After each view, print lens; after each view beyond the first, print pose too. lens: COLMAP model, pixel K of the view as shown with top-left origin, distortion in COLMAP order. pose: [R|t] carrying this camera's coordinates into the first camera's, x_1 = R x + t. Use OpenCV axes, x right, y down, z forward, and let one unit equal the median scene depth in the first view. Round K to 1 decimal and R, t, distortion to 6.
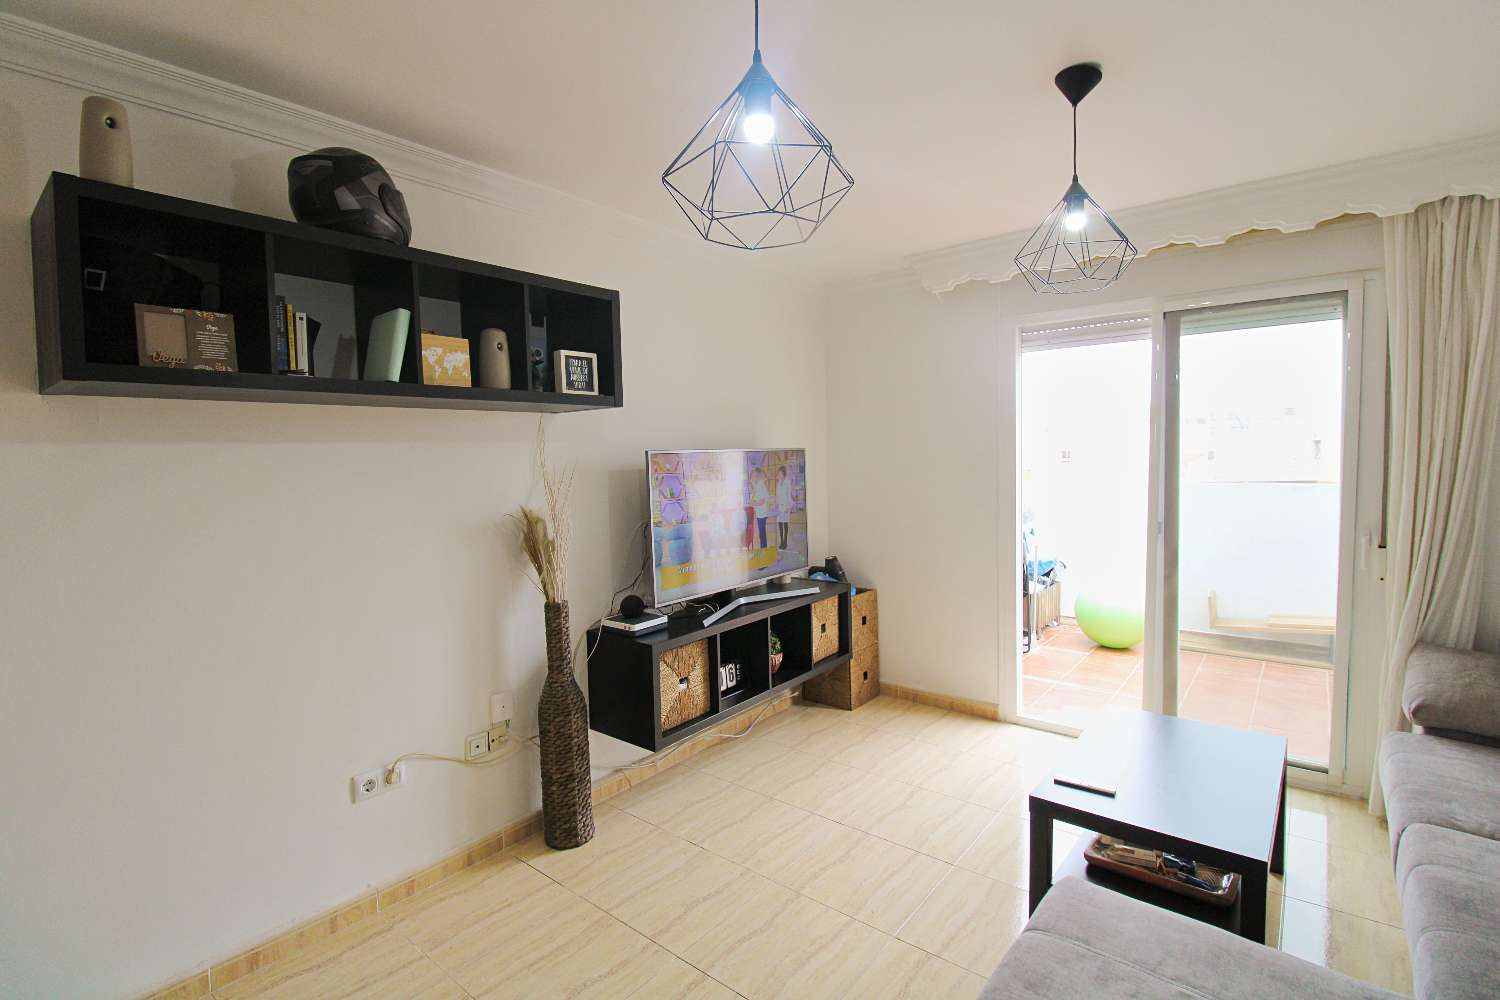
lens RADIAL K [[698.5, 0, 740.0], [0, 698.5, 487.7], [0, 0, 1]] dist [-0.003067, -0.008809]
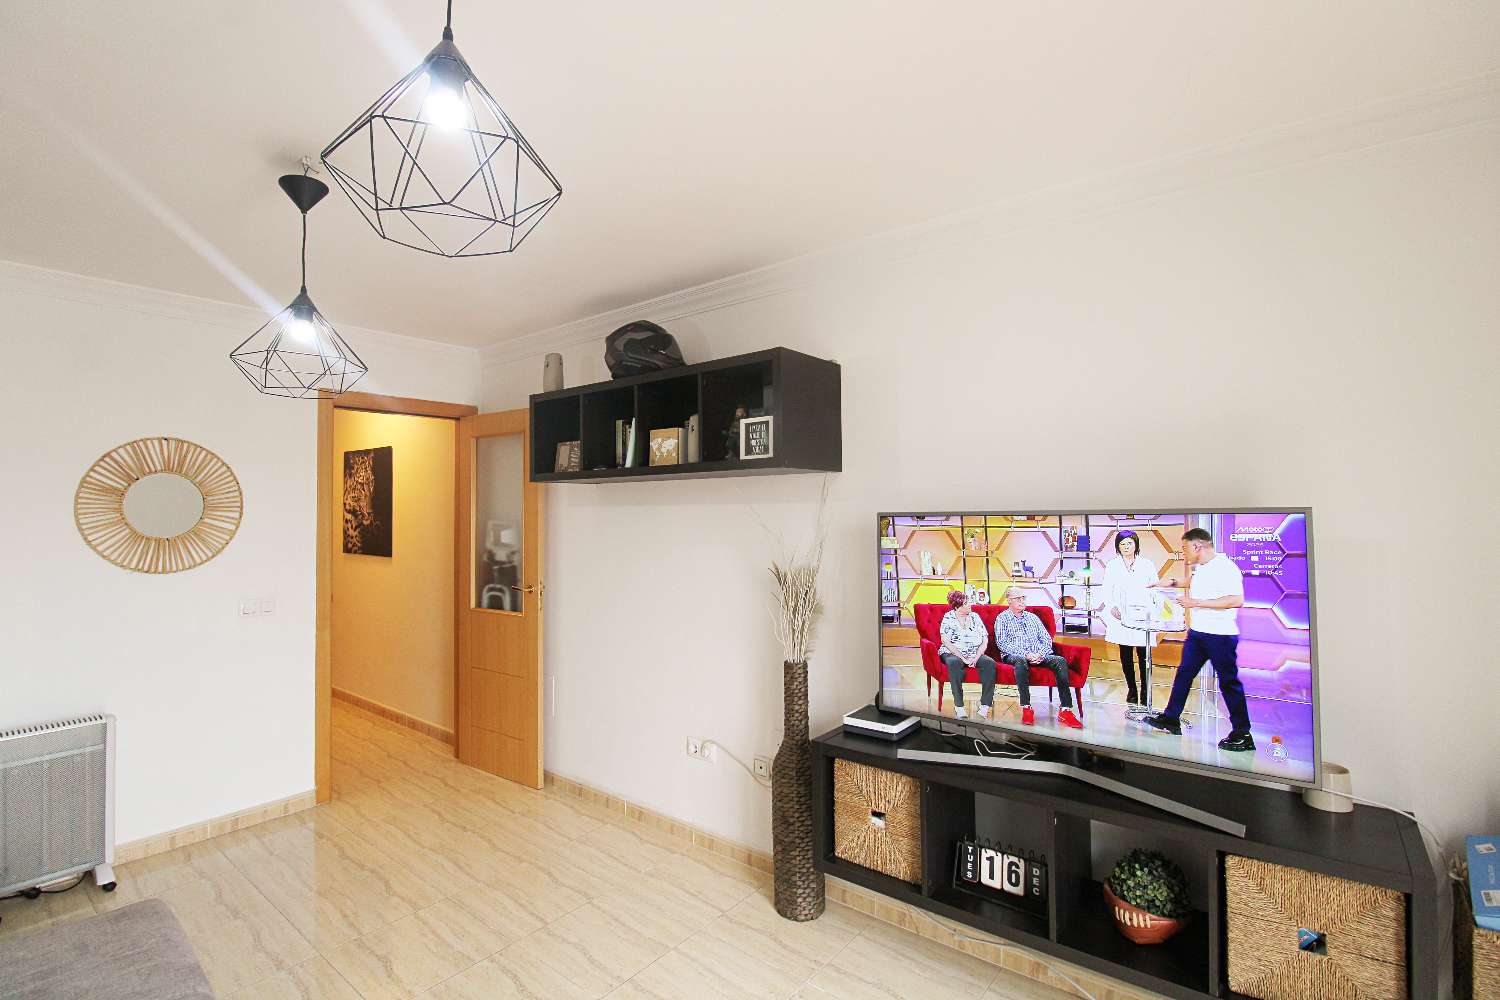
lens RADIAL K [[671.6, 0, 749.3], [0, 671.6, 509.1], [0, 0, 1]] dist [-0.001557, -0.000262]
pose [[0.027922, 0.004189, -0.999601, 0.776710], [-0.049869, 0.998752, 0.002792, -0.062473], [0.998365, 0.049771, 0.028096, 0.985447]]
